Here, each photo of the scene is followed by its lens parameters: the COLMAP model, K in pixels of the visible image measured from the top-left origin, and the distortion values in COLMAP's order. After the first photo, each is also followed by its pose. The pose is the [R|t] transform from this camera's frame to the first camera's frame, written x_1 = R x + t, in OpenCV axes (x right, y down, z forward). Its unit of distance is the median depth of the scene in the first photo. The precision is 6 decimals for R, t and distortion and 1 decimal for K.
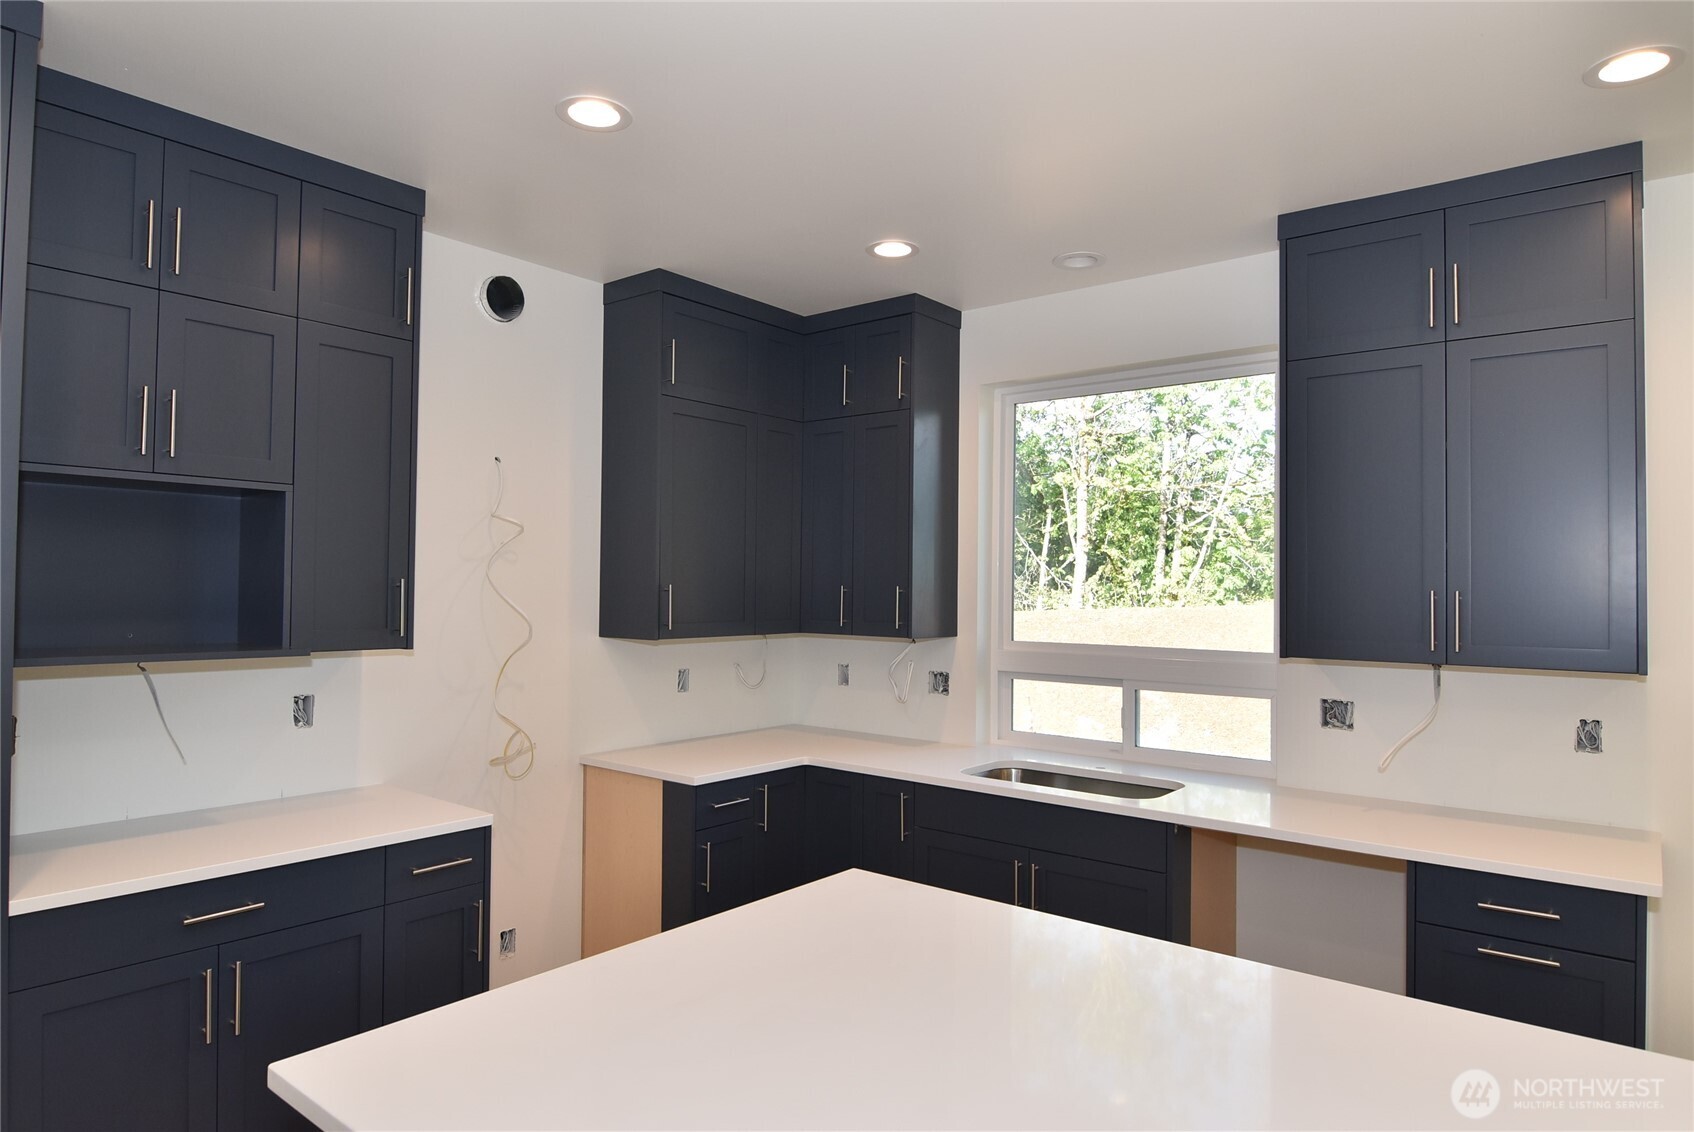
lens RADIAL K [[1035.8, 0, 847.0], [0, 1035.8, 566.0], [0, 0, 1]] dist [-0.008852, -0.001840]
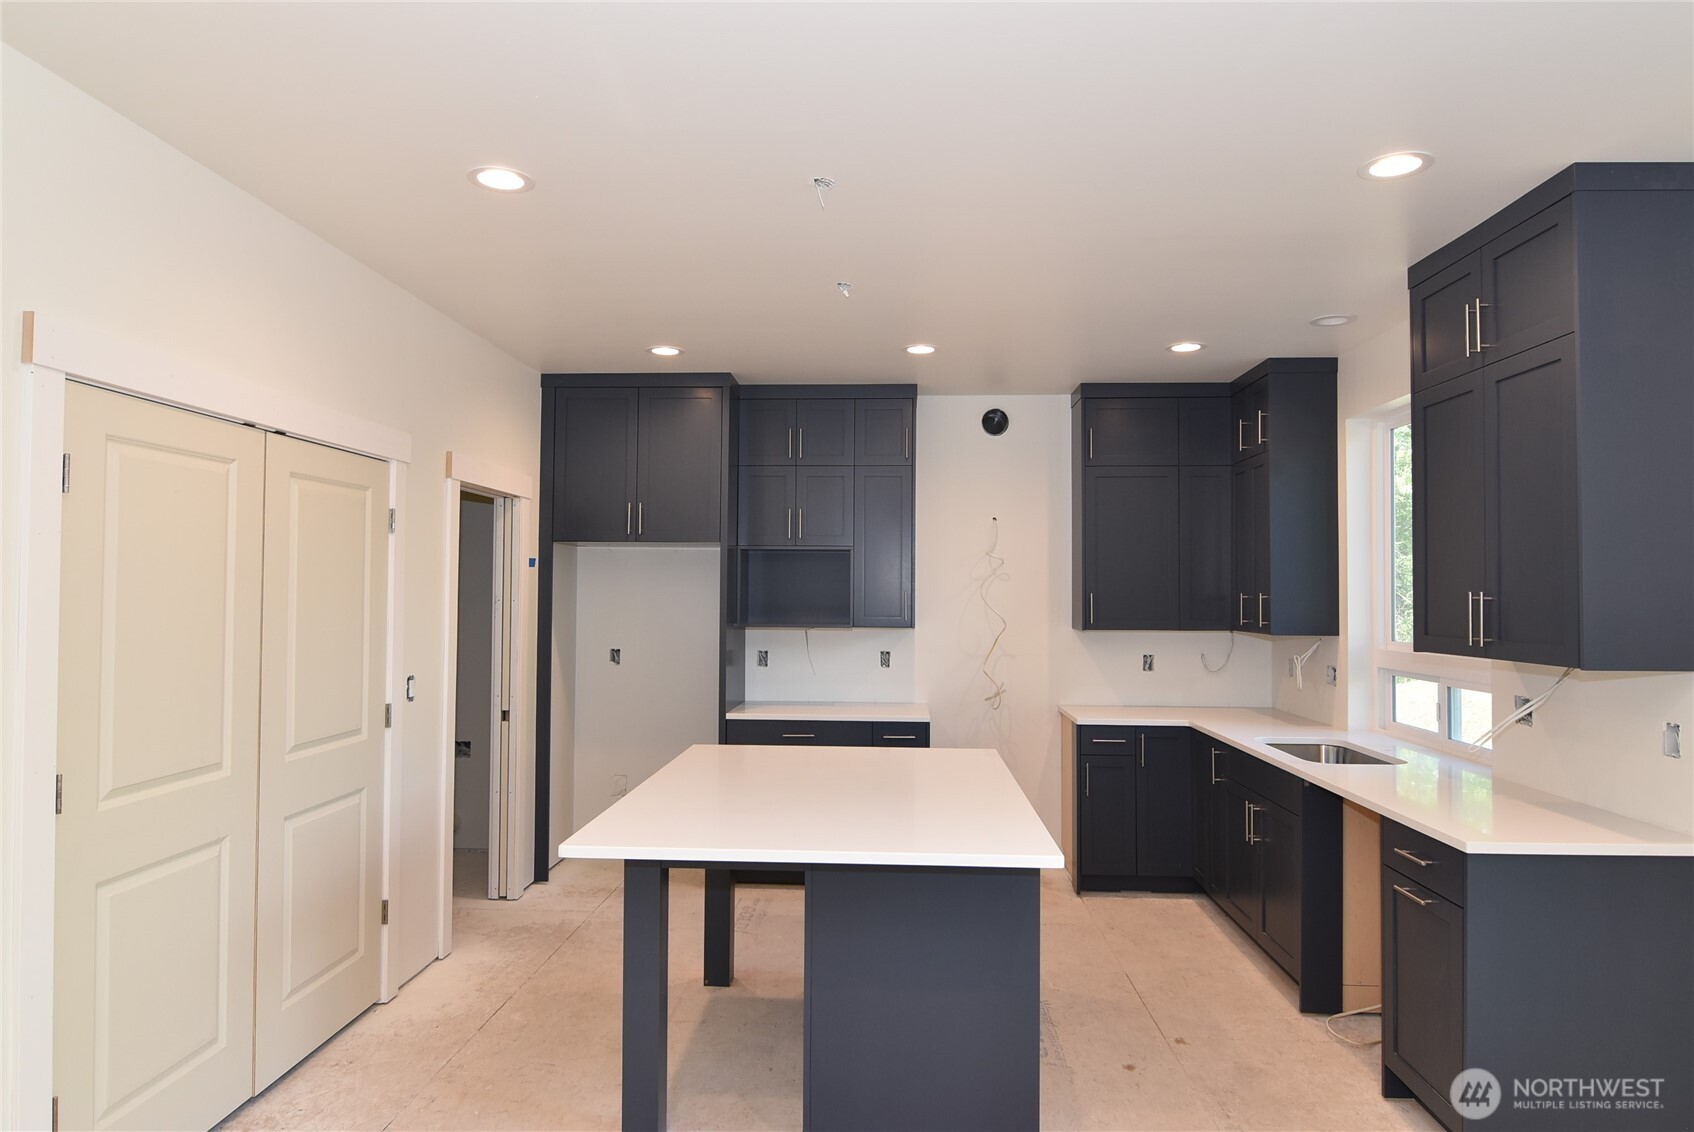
lens RADIAL K [[1035.8, 0, 847.0], [0, 1035.8, 566.0], [0, 0, 1]] dist [-0.008852, -0.001840]
pose [[0.557707, -0.030542, -0.829476, 1.066029], [0.019802, 0.999528, -0.023489, 0.008618], [0.829802, -0.003325, 0.558048, -0.149930]]
